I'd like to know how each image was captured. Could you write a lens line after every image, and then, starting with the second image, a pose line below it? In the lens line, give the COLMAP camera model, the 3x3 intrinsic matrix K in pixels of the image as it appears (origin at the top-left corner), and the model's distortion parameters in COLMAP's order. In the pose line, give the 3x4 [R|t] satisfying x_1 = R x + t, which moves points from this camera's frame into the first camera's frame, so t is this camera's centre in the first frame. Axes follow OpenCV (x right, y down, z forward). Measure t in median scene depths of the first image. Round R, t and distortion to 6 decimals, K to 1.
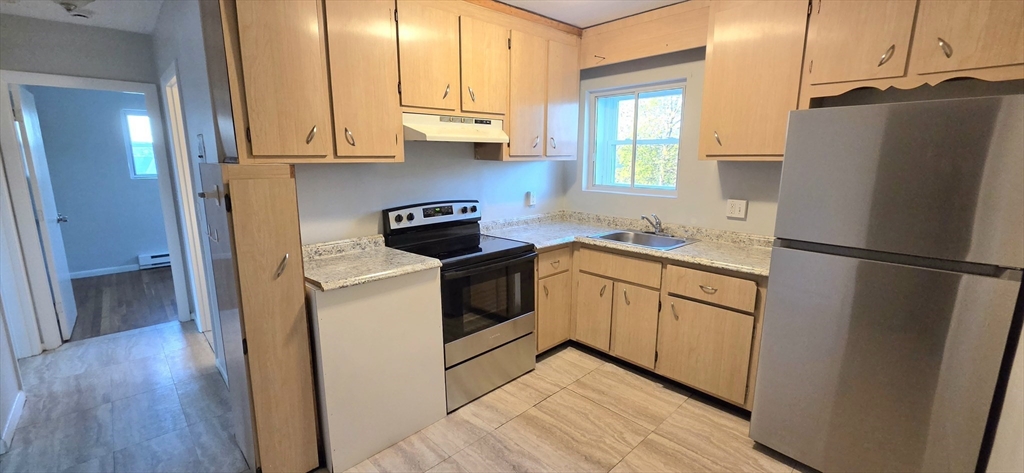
lens RADIAL K [[419.3, 0, 509.9], [0, 419.3, 235.5], [0, 0, 1]] dist [-0.002860, 0.003644]
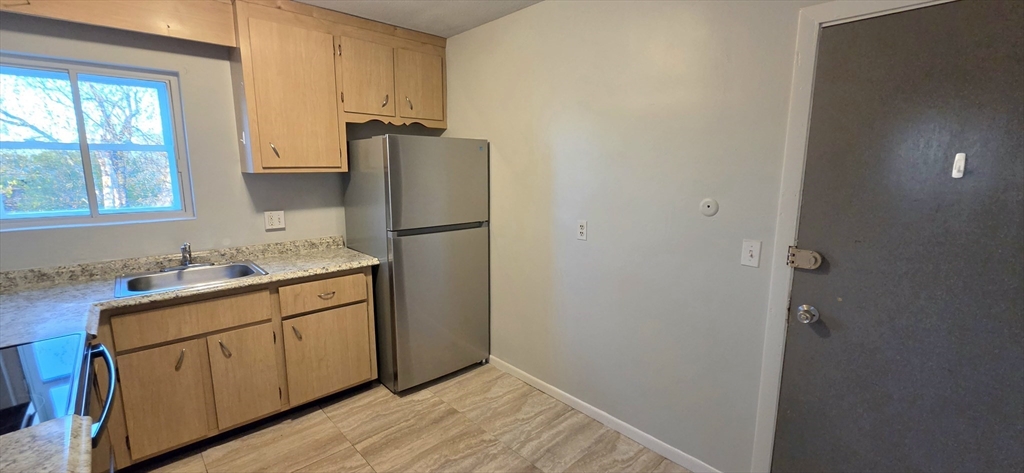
lens RADIAL K [[419.3, 0, 512.6], [0, 419.3, 235.2], [0, 0, 1]] dist [-0.002860, 0.003644]
pose [[0.005011, -0.164761, 0.986321, -0.503003], [0.183716, 0.969696, 0.161050, -0.095131], [-0.982967, 0.180396, 0.035129, 0.456701]]
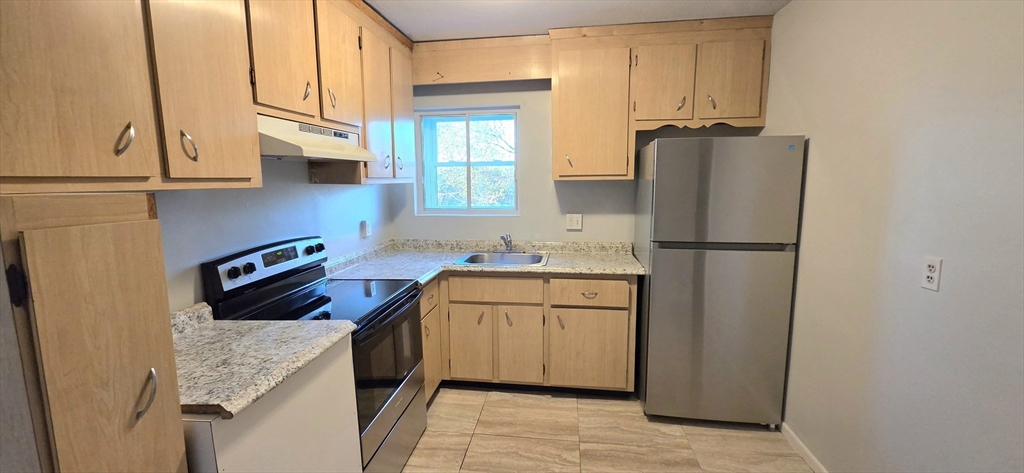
lens RADIAL K [[419.3, 0, 510.4], [0, 419.3, 234.6], [0, 0, 1]] dist [-0.002860, 0.003644]
pose [[0.781665, -0.090290, 0.617128, -0.344178], [0.126281, 0.991884, -0.014829, -0.037981], [-0.610780, 0.089523, 0.786723, 0.226621]]
